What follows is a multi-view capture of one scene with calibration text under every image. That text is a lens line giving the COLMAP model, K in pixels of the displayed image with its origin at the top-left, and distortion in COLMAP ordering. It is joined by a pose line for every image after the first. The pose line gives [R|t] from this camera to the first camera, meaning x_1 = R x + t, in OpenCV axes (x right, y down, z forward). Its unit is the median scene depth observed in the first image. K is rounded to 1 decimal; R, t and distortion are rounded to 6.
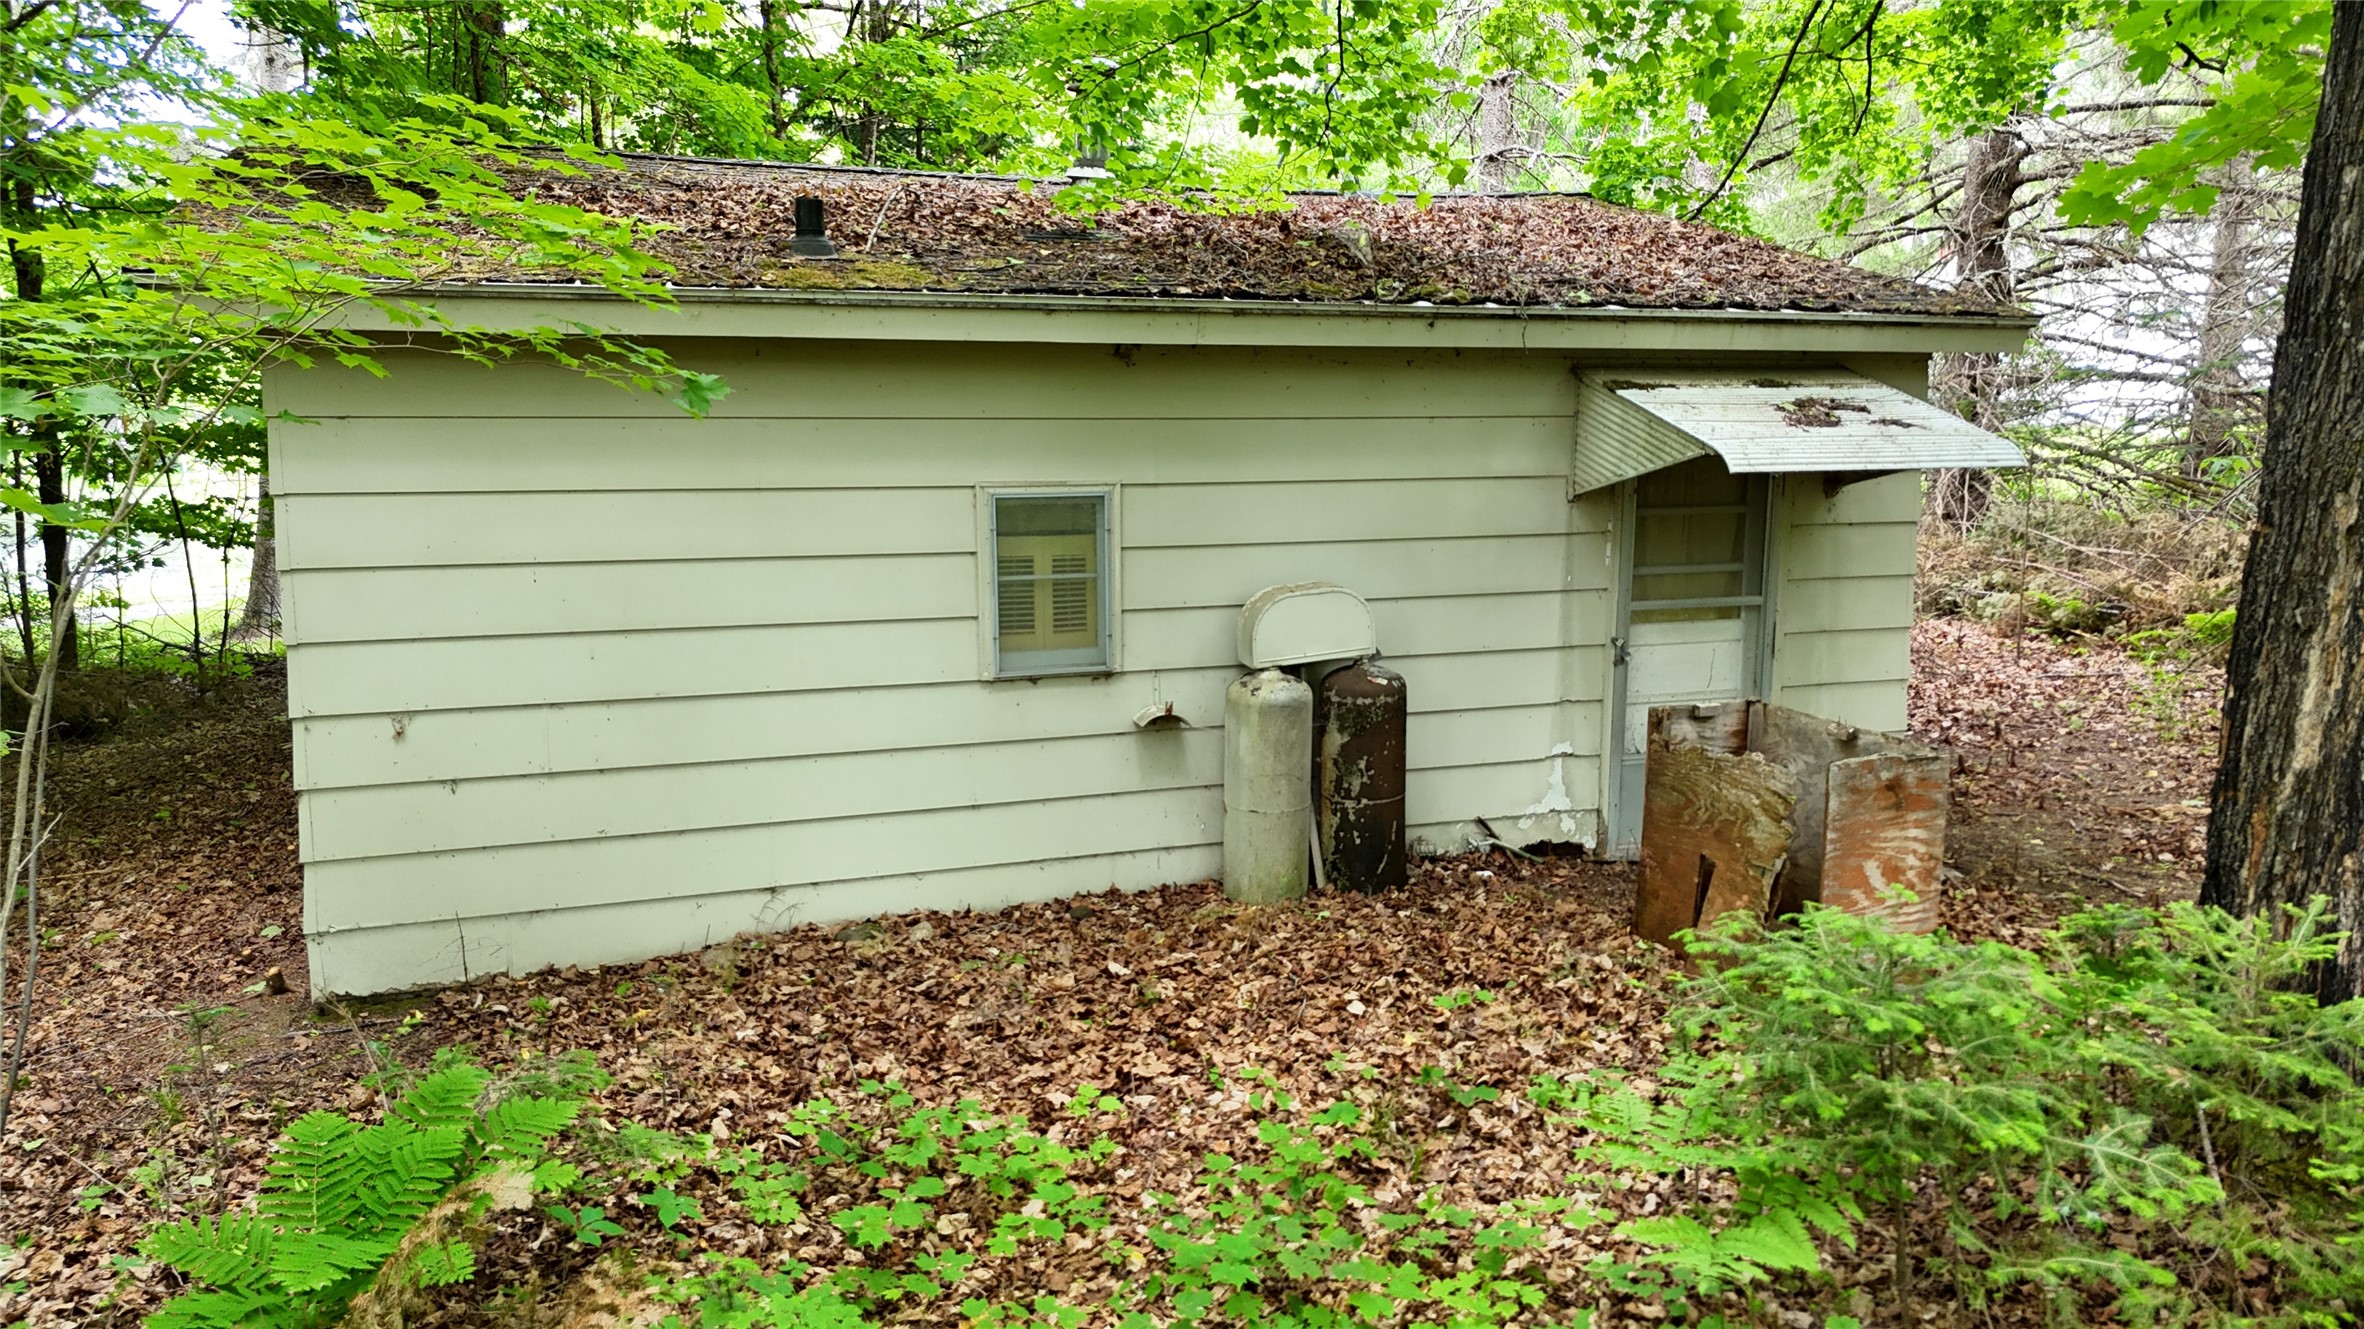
lens RADIAL K [[1722.3, 0, 1182.0], [0, 1722.3, 664.5], [0, 0, 1]] dist [0.085395, -0.109106]
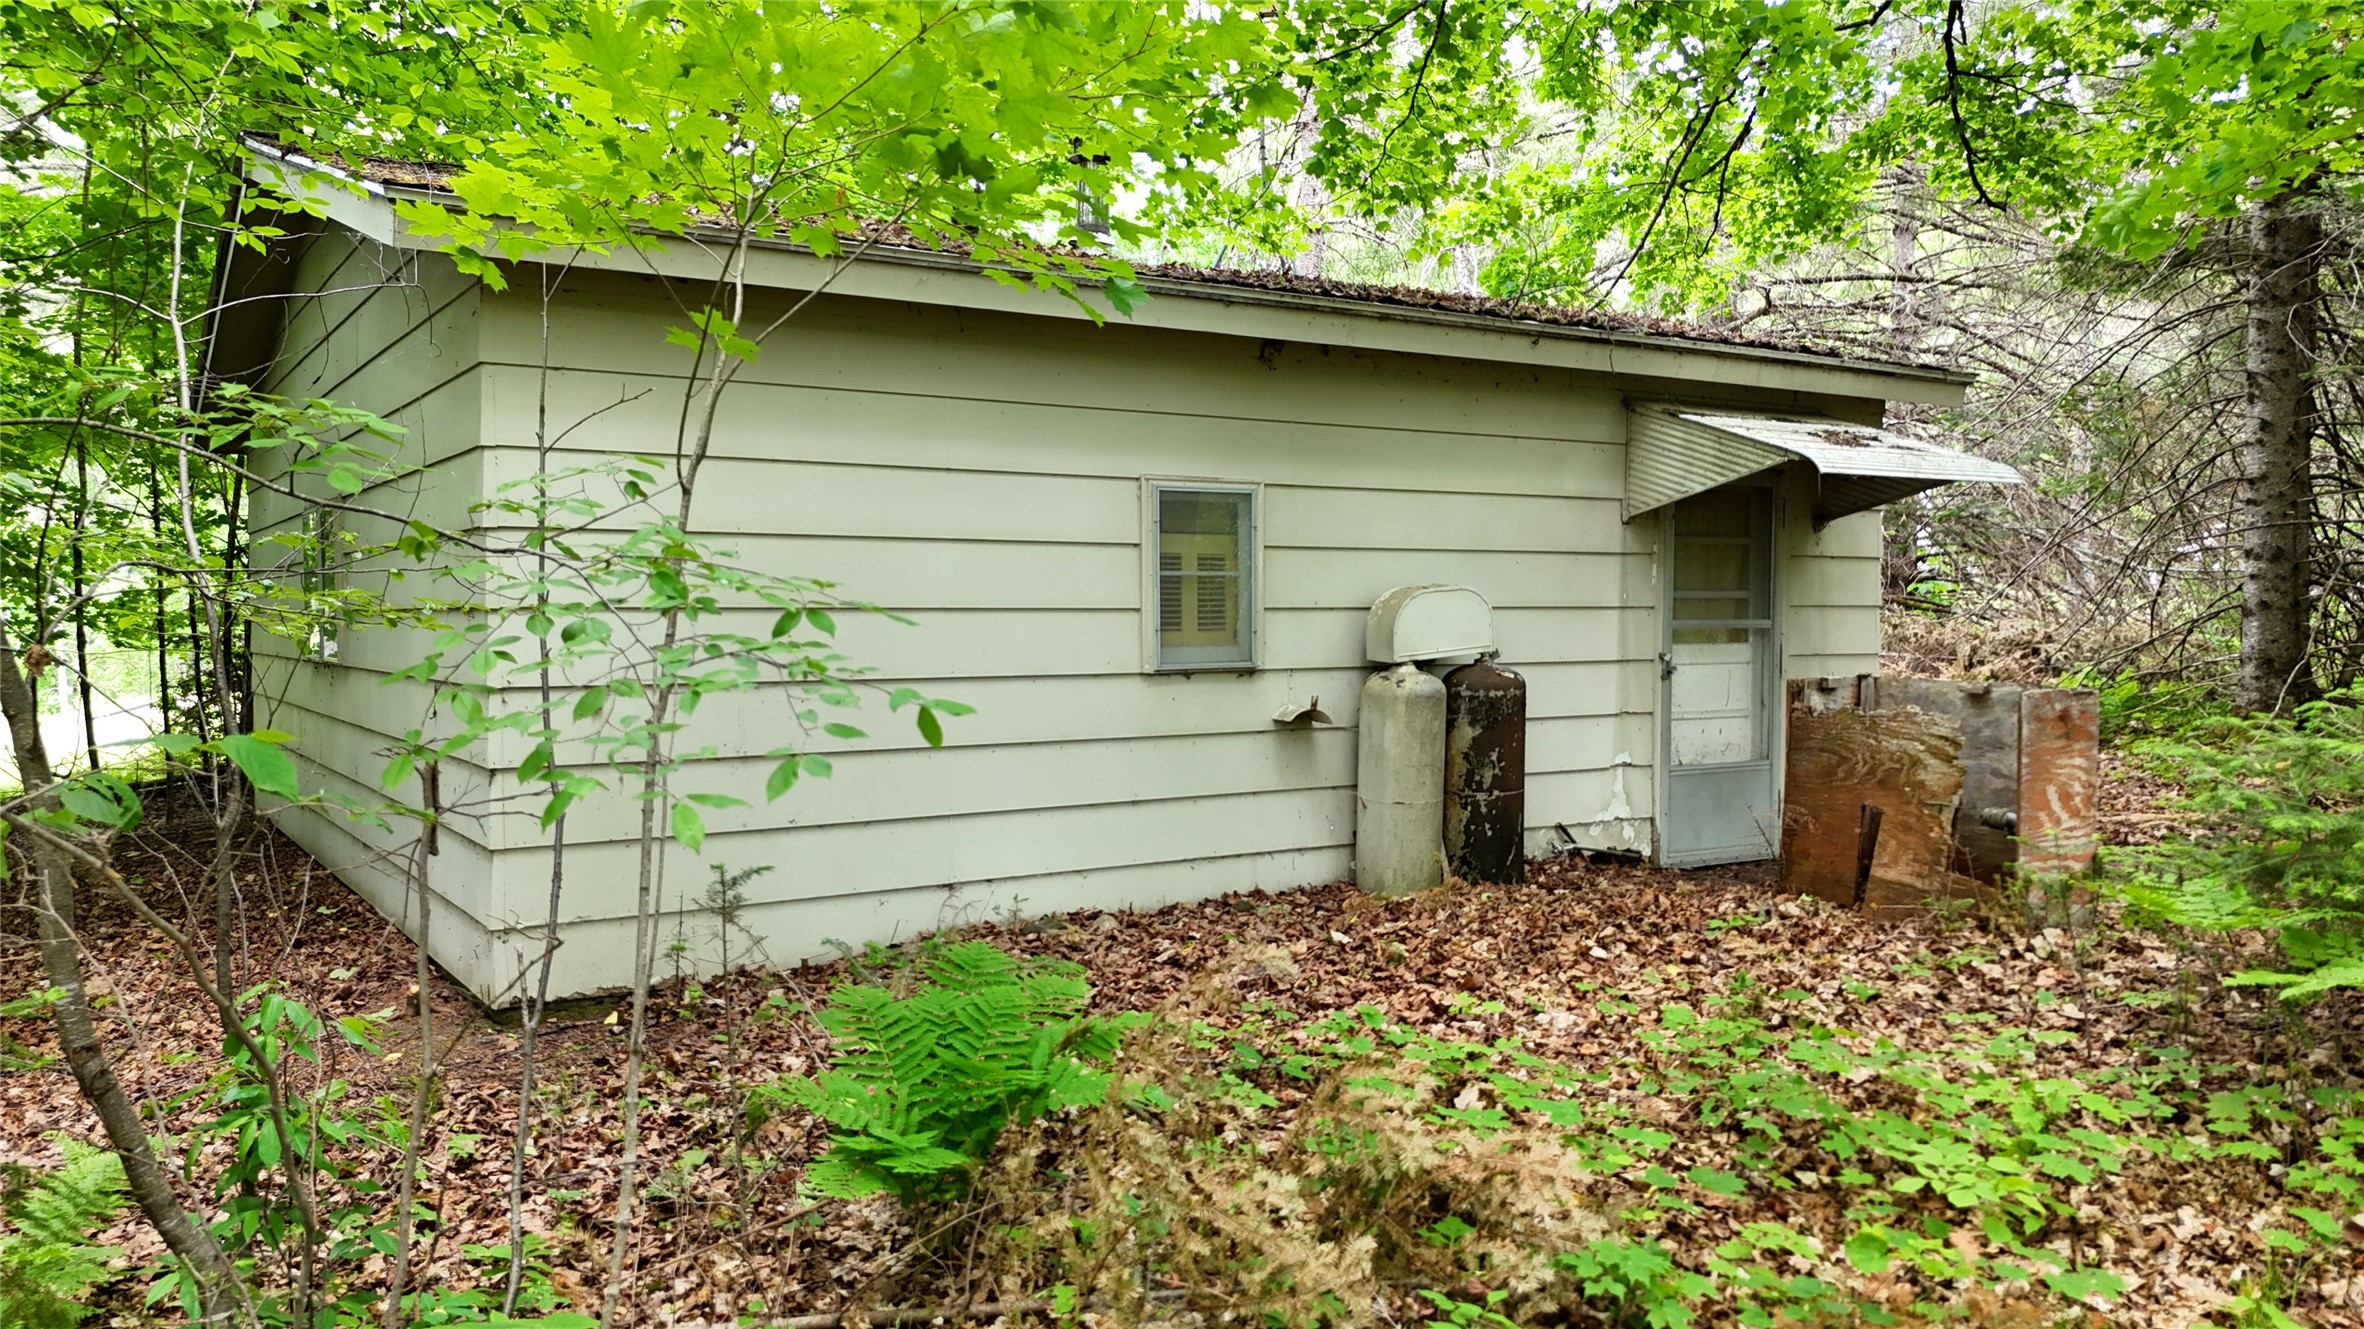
lens RADIAL K [[1722.3, 0, 1182.0], [0, 1722.3, 664.5], [0, 0, 1]] dist [0.085395, -0.109106]
pose [[0.977902, -0.009587, 0.208846, -0.292966], [0.033535, 0.993206, -0.111430, 0.112392], [-0.206358, 0.115971, 0.971580, 0.028779]]
